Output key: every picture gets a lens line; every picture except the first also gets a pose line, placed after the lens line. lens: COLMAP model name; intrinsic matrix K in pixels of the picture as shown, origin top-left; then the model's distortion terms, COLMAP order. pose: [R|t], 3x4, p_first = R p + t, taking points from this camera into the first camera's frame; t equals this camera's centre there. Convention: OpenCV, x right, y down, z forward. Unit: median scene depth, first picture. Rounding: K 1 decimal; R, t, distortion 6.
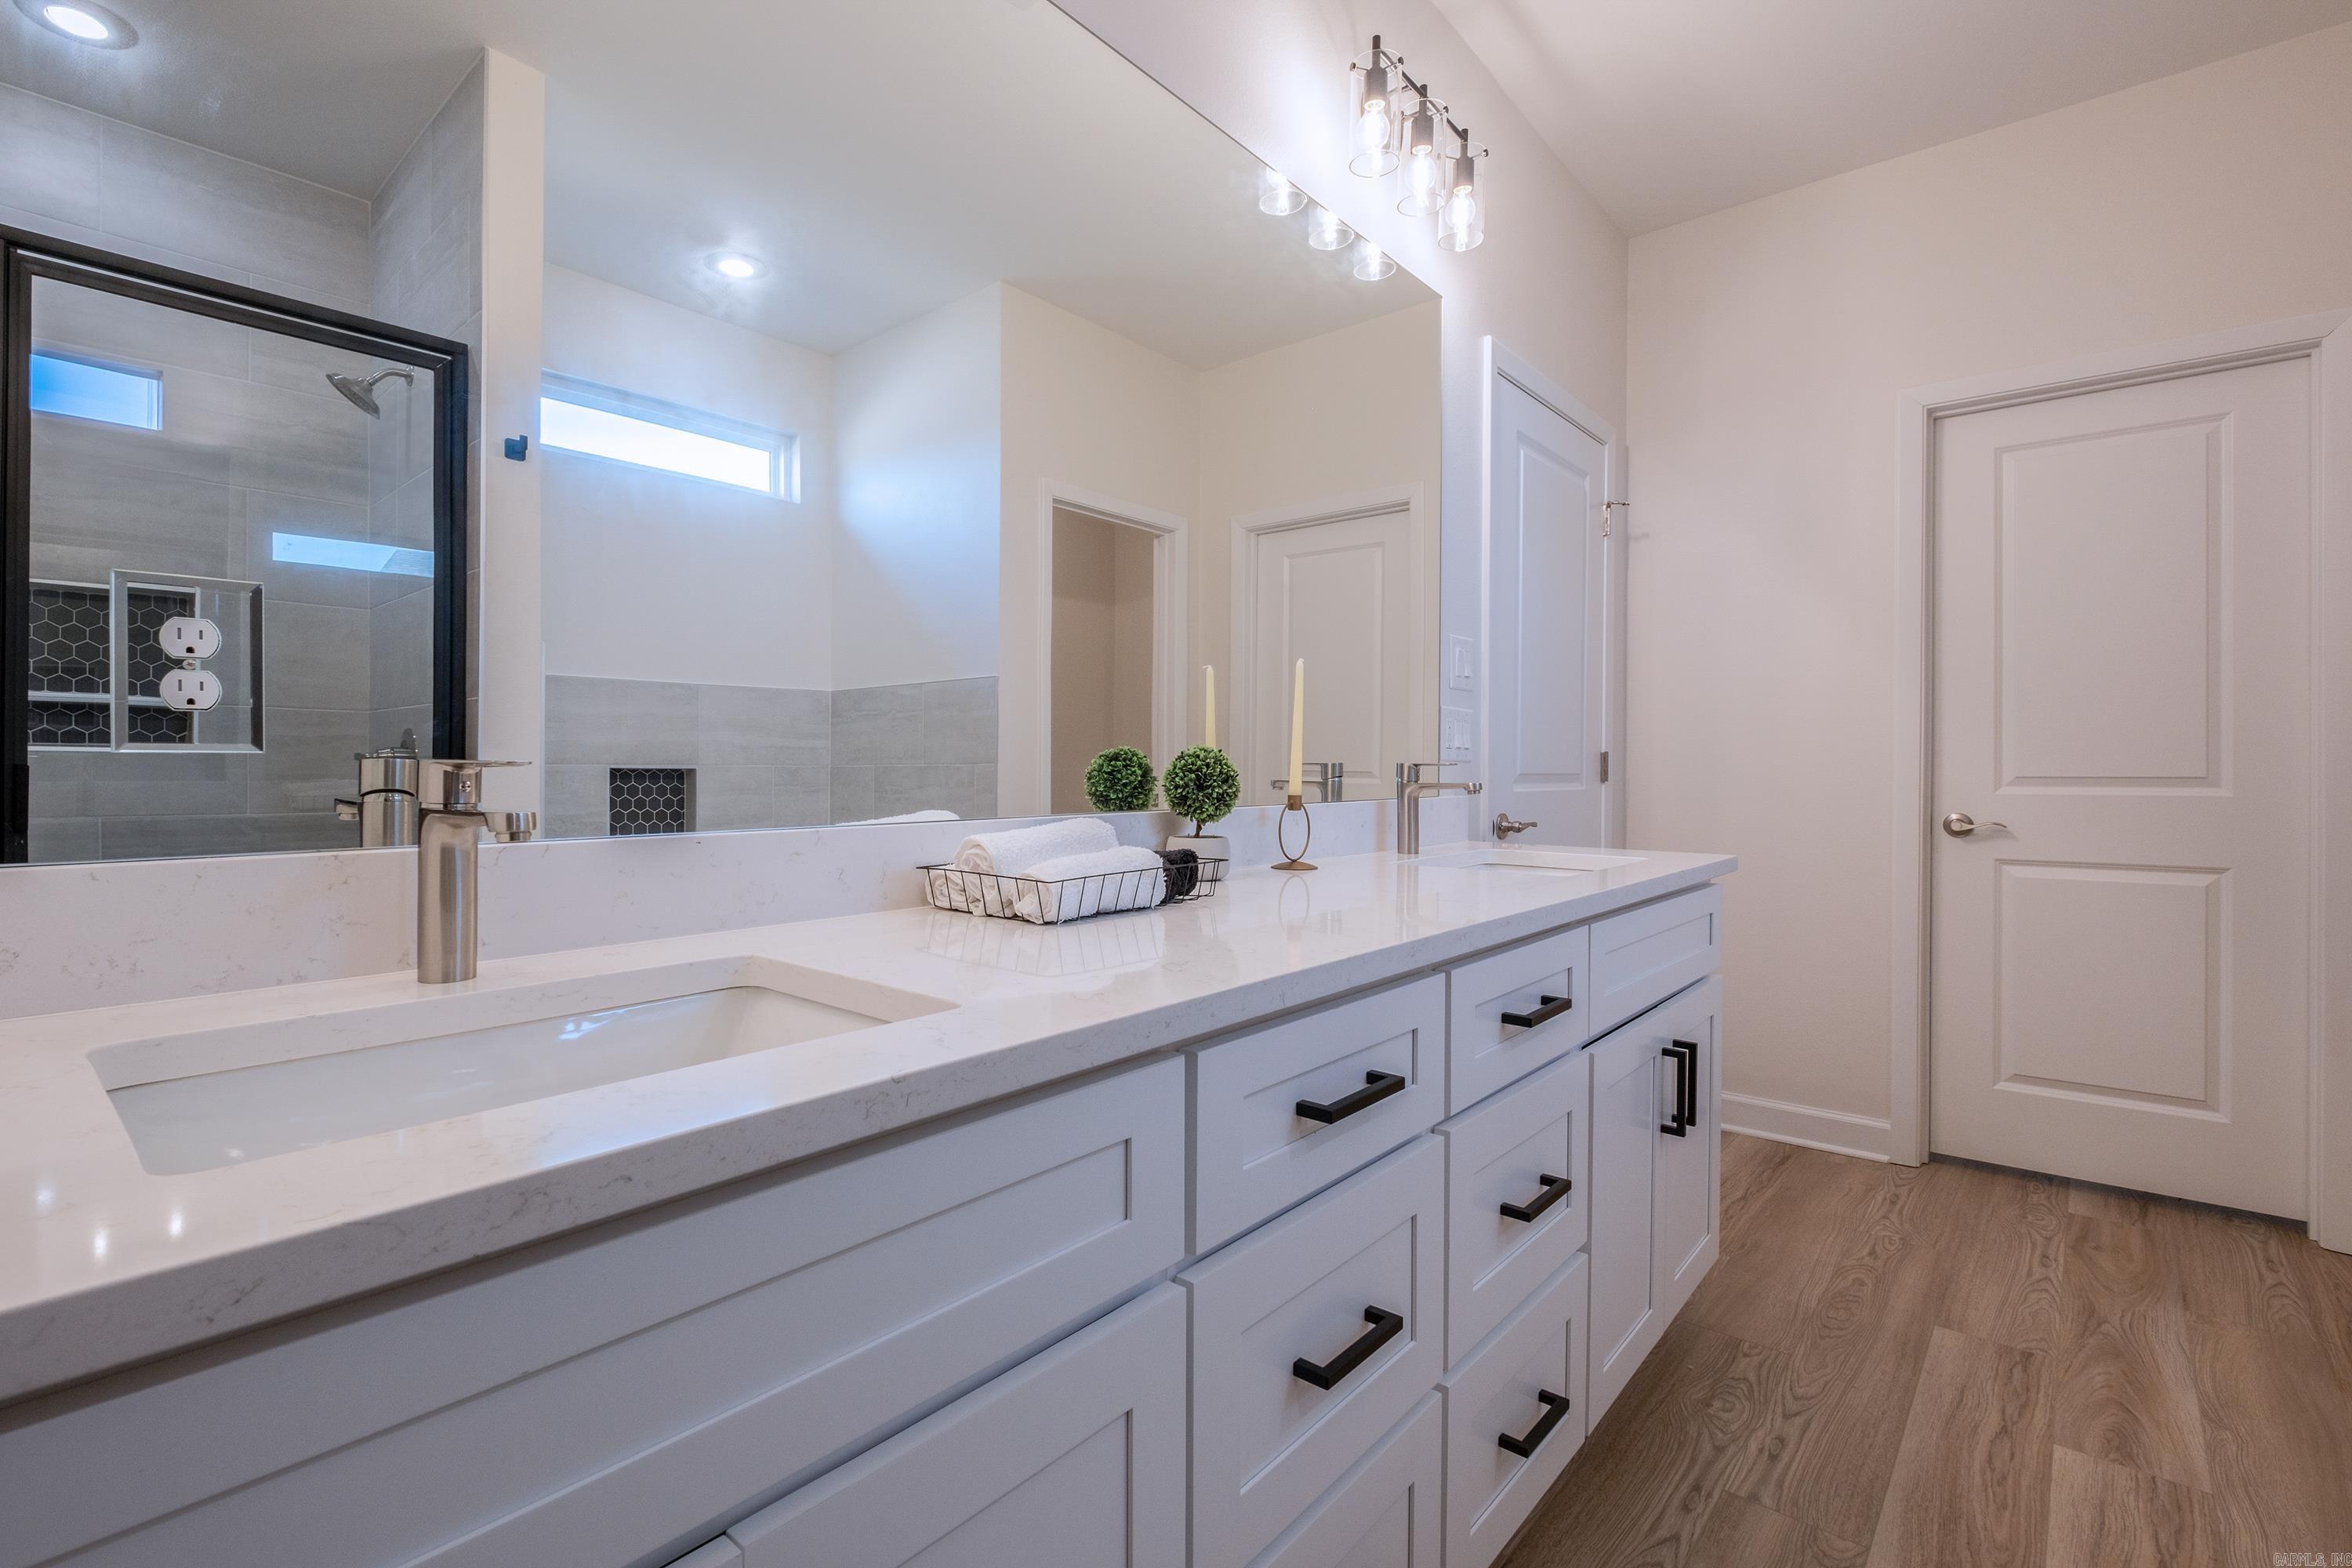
lens RADIAL K [[1027.9, 0, 1178.9], [0, 1027.9, 780.2], [0, 0, 1]] dist [0.001750, -0.005186]
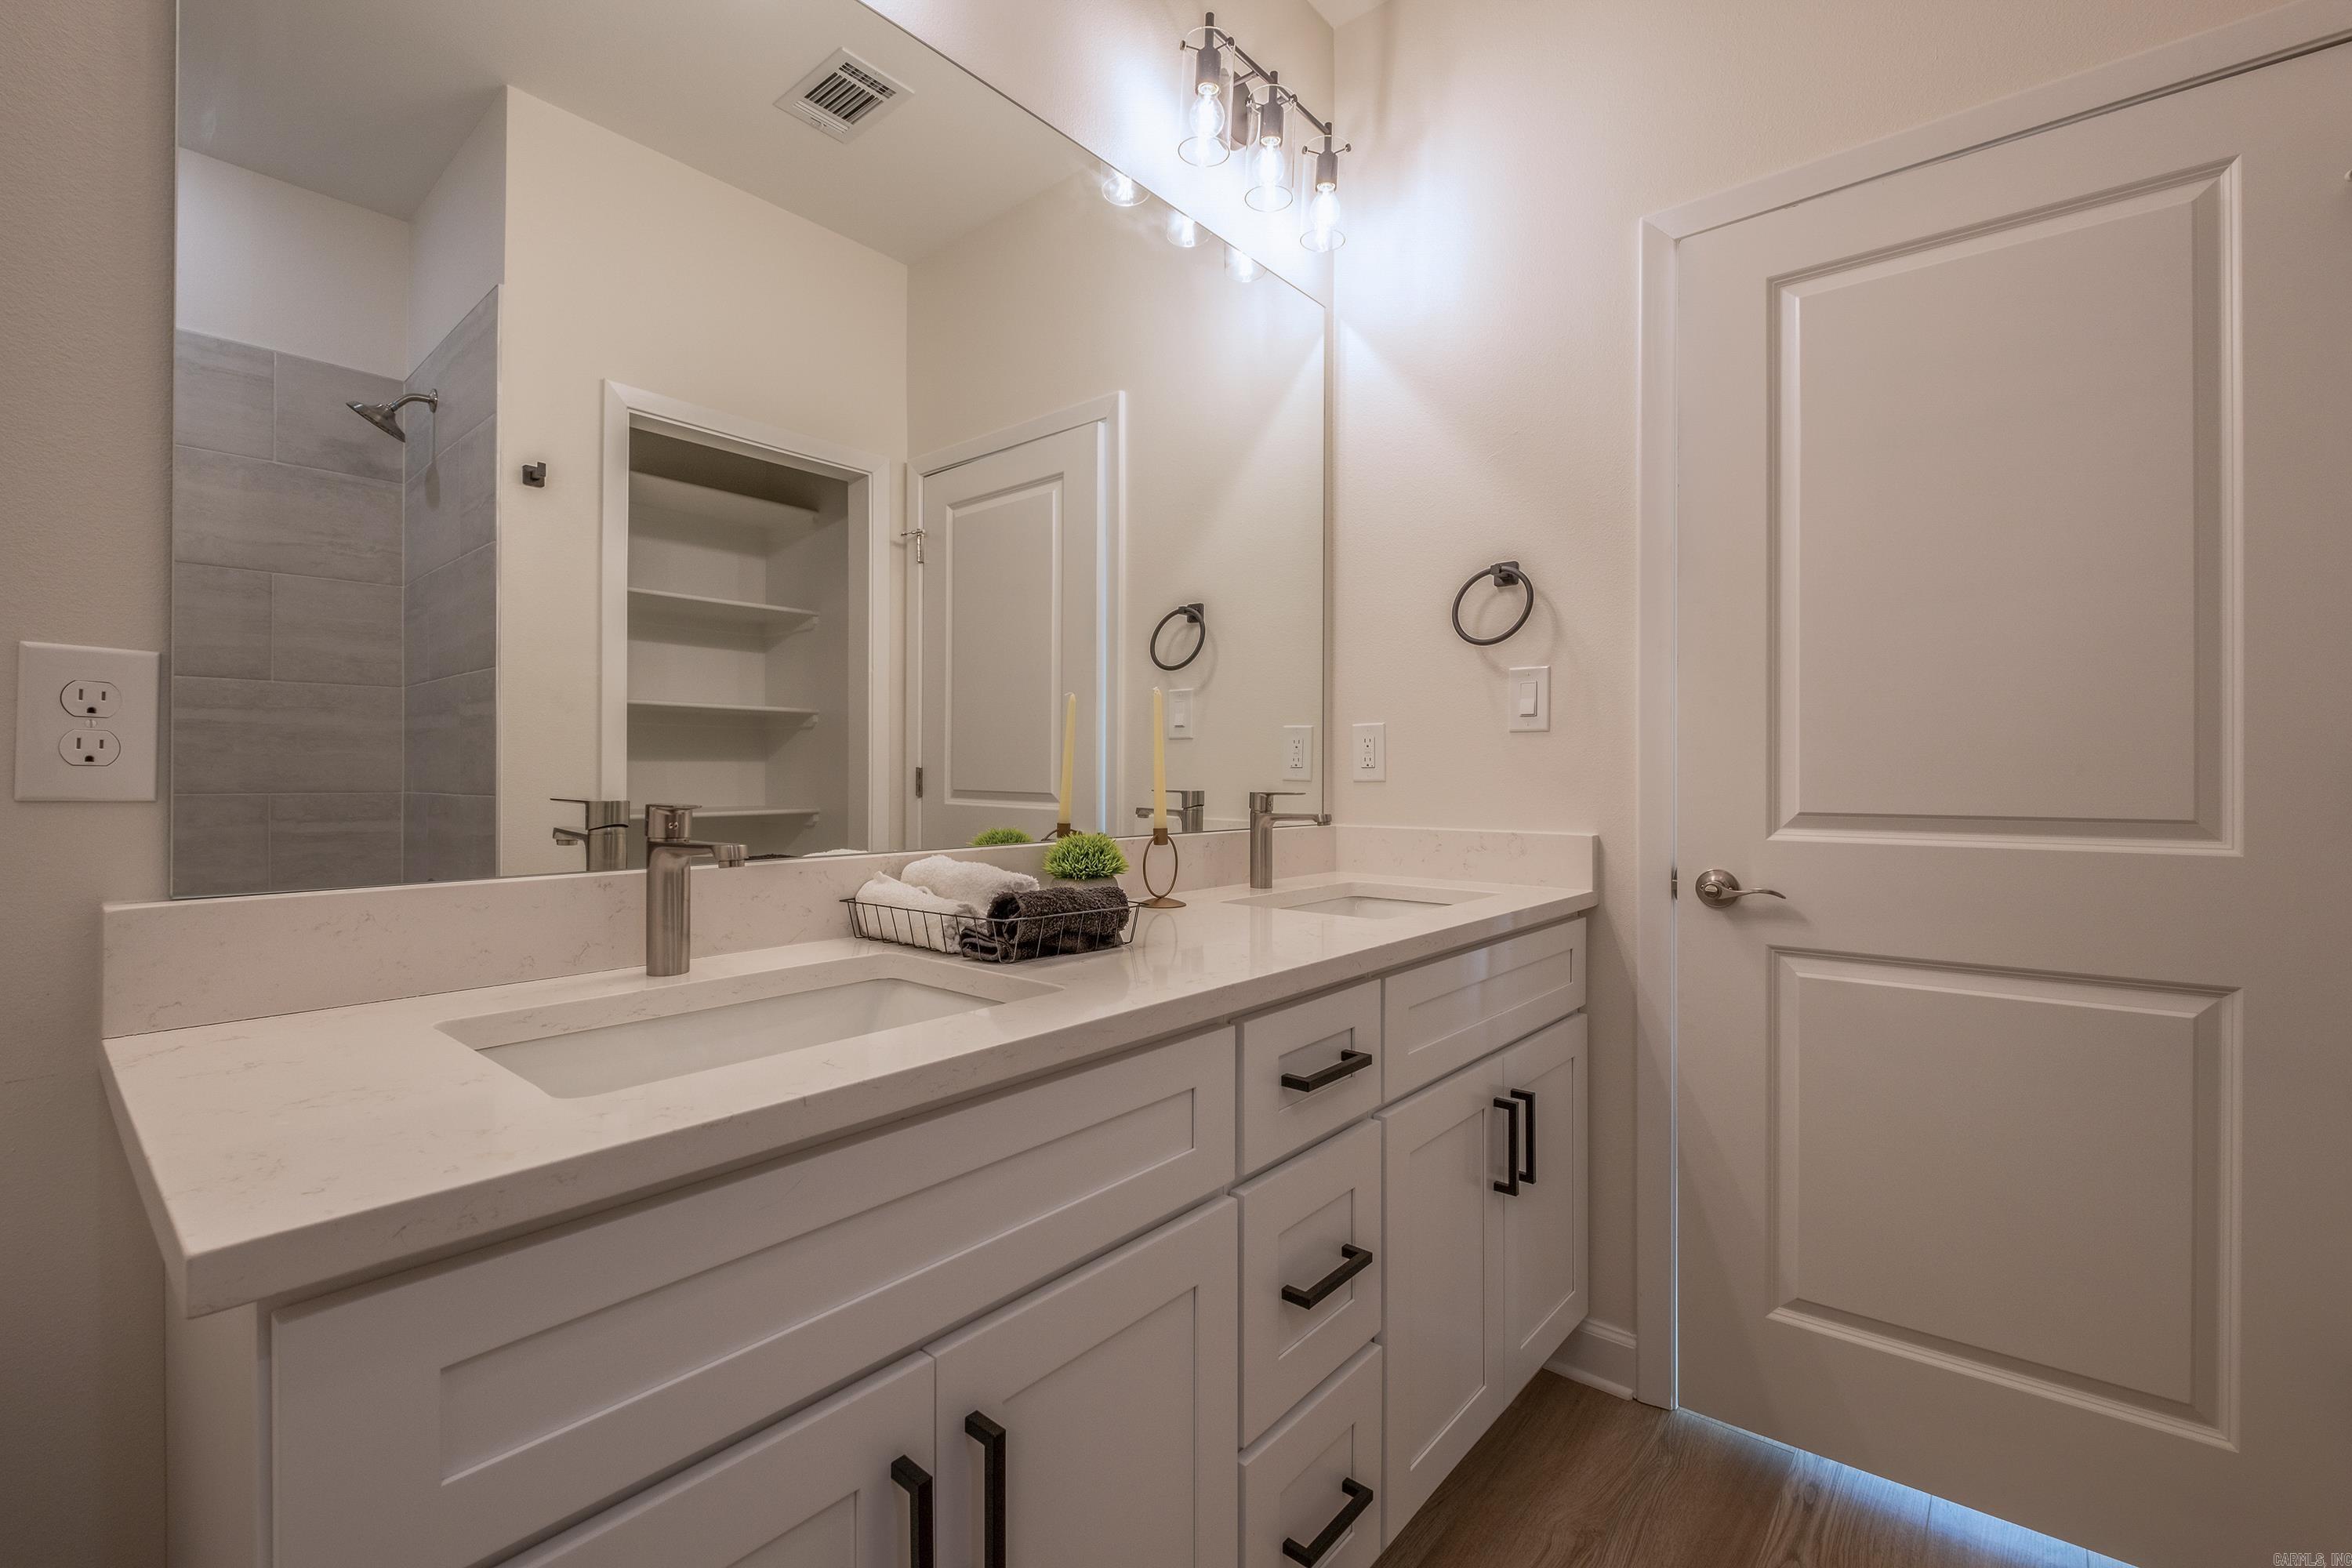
lens RADIAL K [[1008.8, 0, 1177.0], [0, 1008.8, 773.3], [0, 0, 1]] dist [0.002883, -0.004810]
pose [[0.995315, 0.028014, 0.092538, 0.084872], [-0.024859, 0.999076, -0.035065, 0.000867], [-0.093435, 0.032601, 0.995092, 0.095600]]
